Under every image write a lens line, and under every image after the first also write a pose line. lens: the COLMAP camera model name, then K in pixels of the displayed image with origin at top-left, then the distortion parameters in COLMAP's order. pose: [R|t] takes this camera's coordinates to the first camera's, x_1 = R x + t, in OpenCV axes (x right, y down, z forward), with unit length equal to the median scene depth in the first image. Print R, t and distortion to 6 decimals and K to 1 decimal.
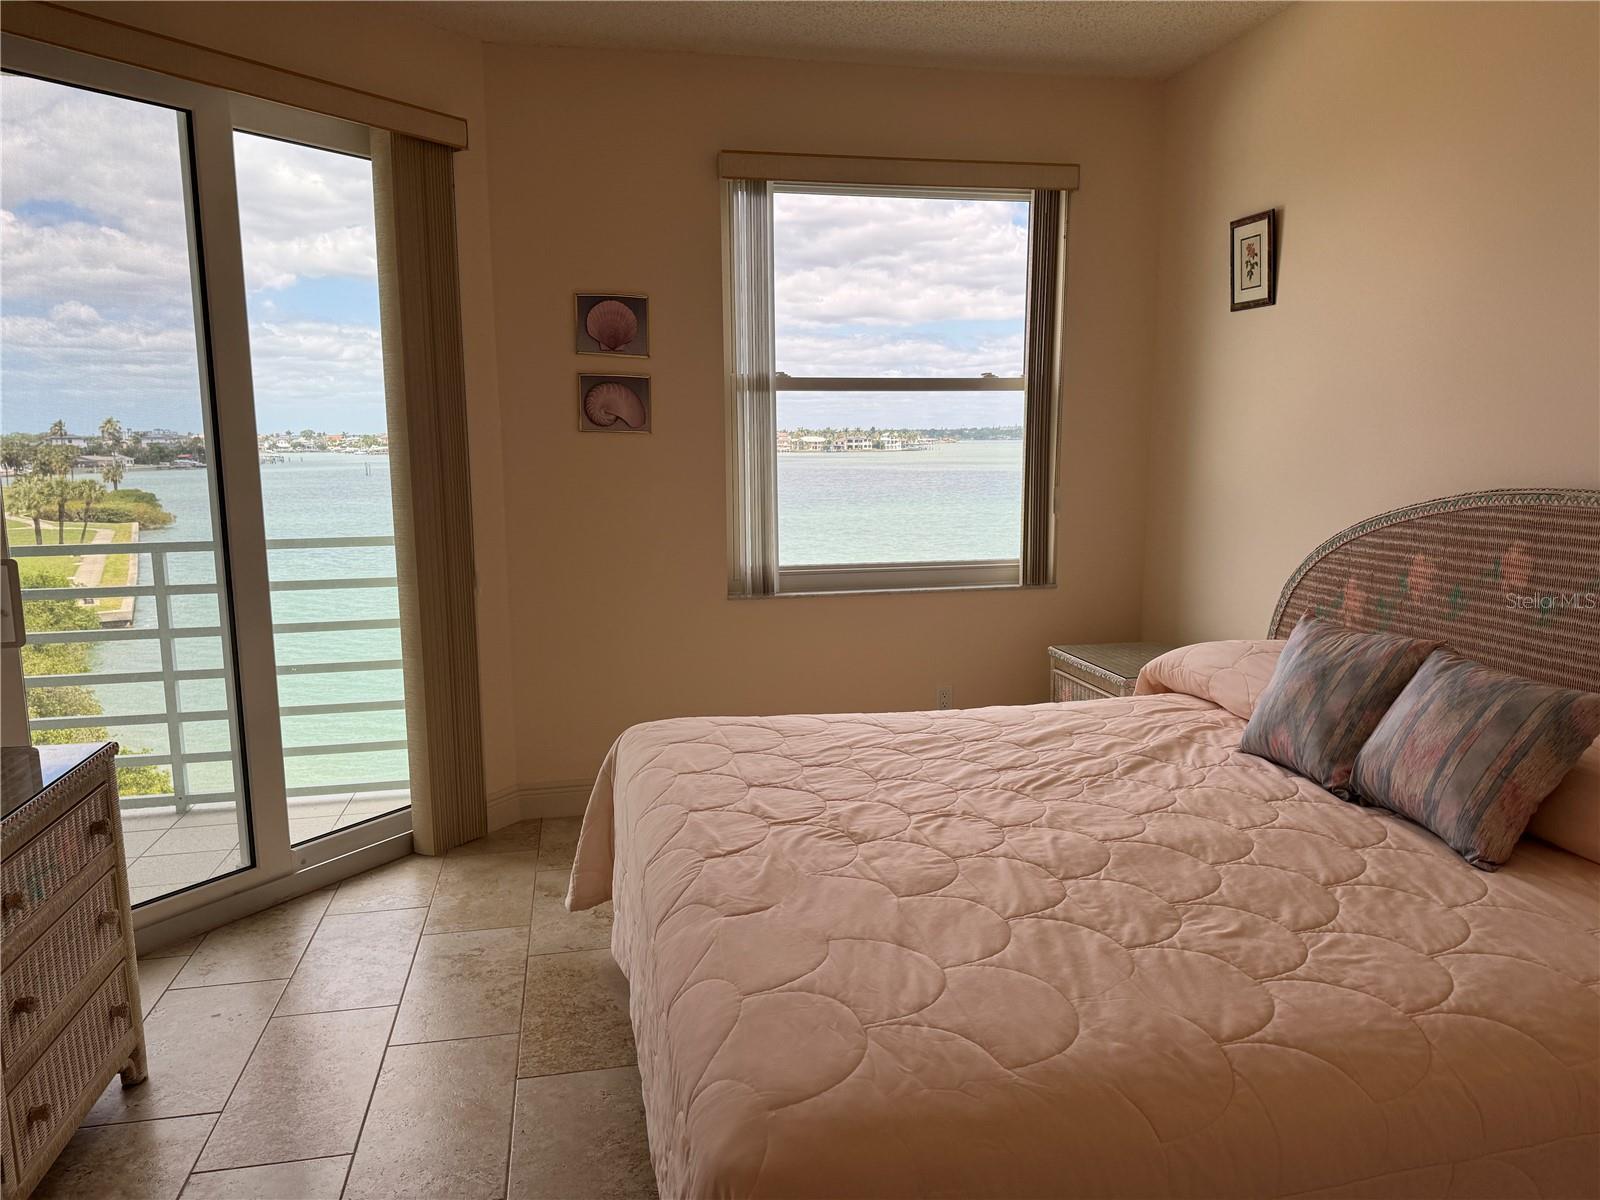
lens RADIAL K [[1119.3, 0, 797.6], [0, 1119.3, 608.9], [0, 0, 1]] dist [0.087335, -0.114158]
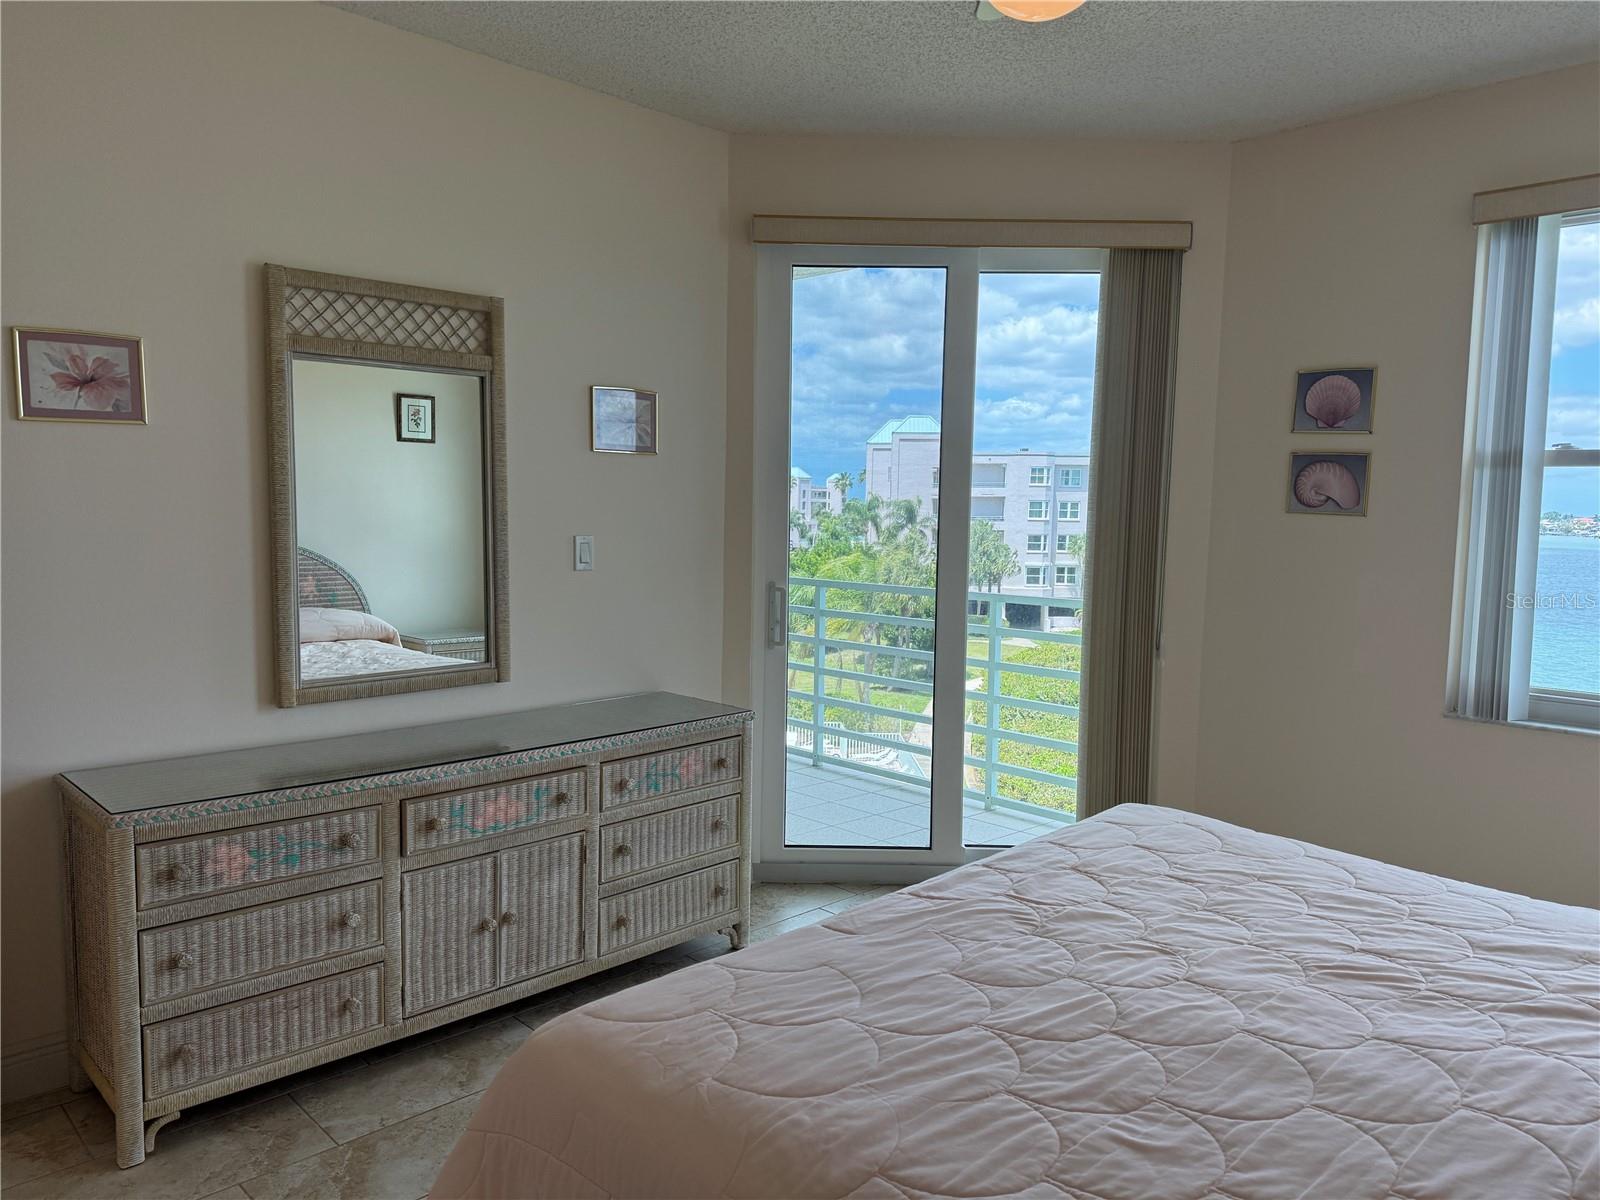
lens RADIAL K [[1119.3, 0, 795.1], [0, 1119.3, 604.0], [0, 0, 1]] dist [0.087335, -0.114158]
pose [[0.543777, 0.090530, -0.834333, 0.579609], [-0.150786, 0.988526, 0.008986, -0.040725], [0.825573, 0.120919, 0.551188, 0.204163]]
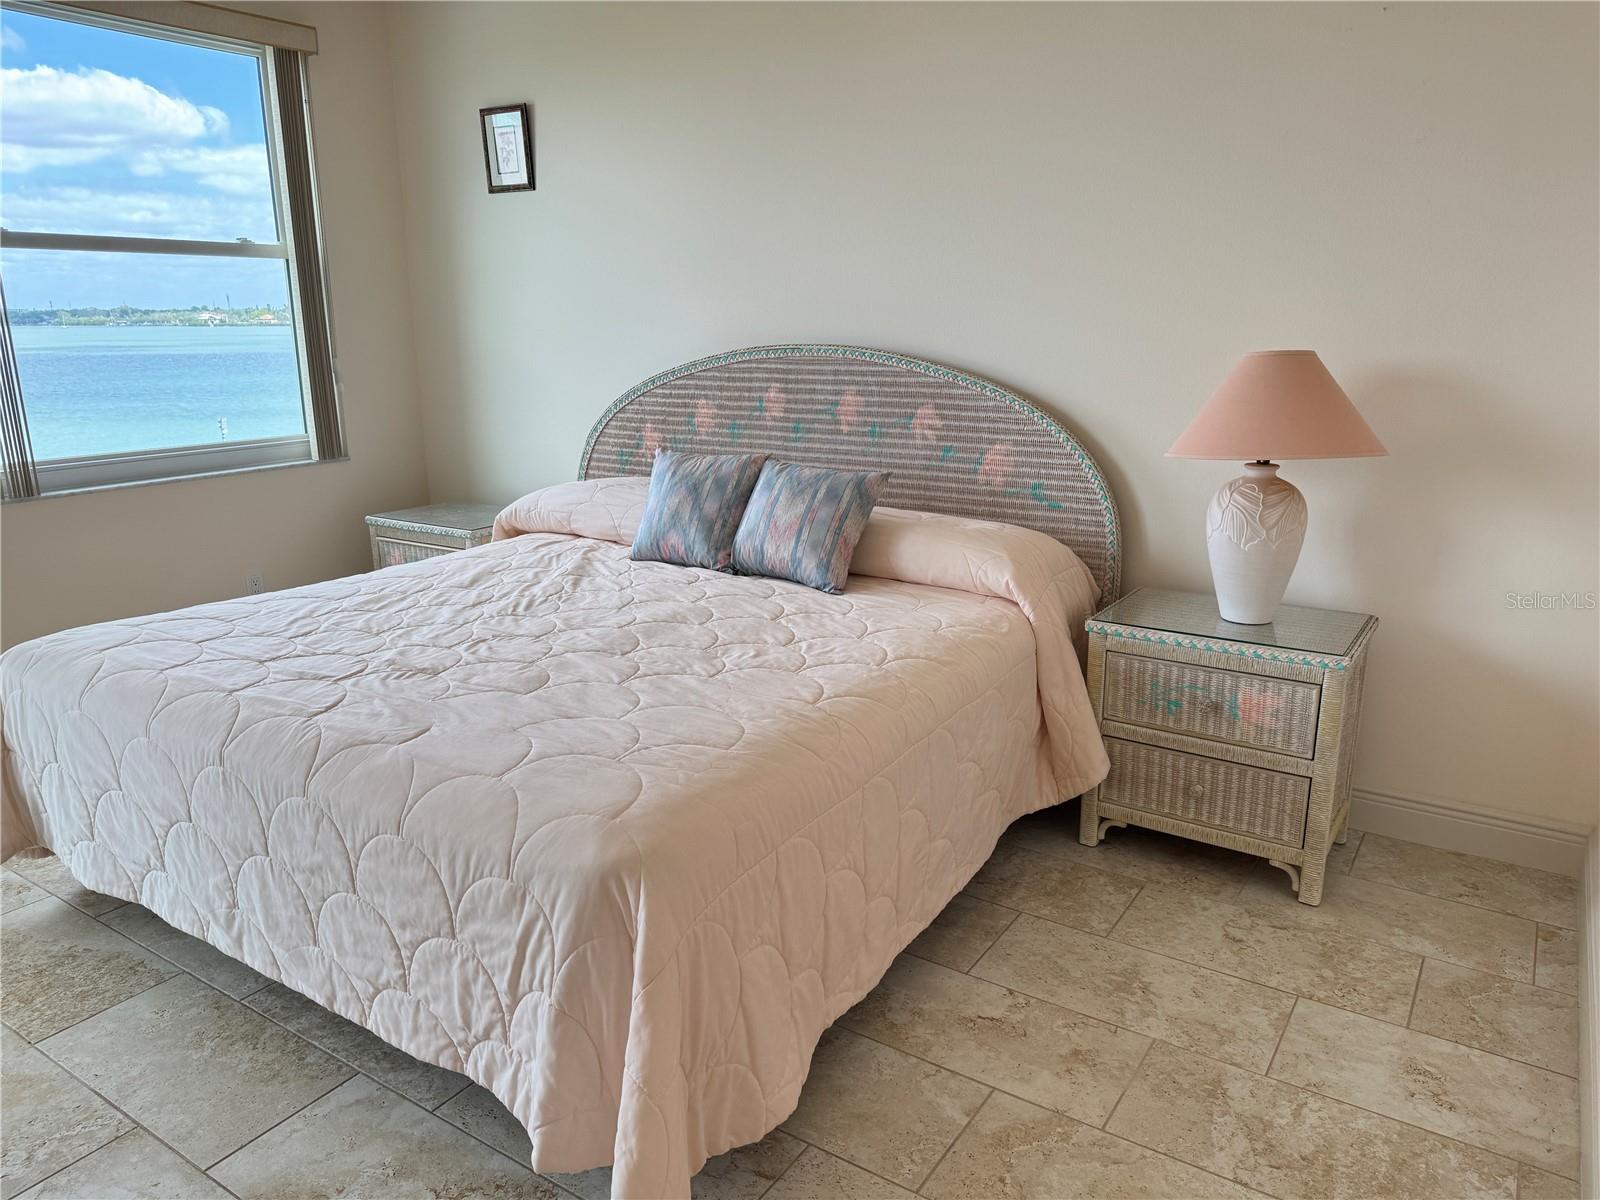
lens RADIAL K [[1119.3, 0, 801.6], [0, 1119.3, 615.5], [0, 0, 1]] dist [0.087335, -0.114158]
pose [[0.708618, -0.181793, 0.681772, -0.346992], [0.109888, 0.982883, 0.147869, 0.021162], [-0.696983, -0.029865, 0.716465, -0.036457]]
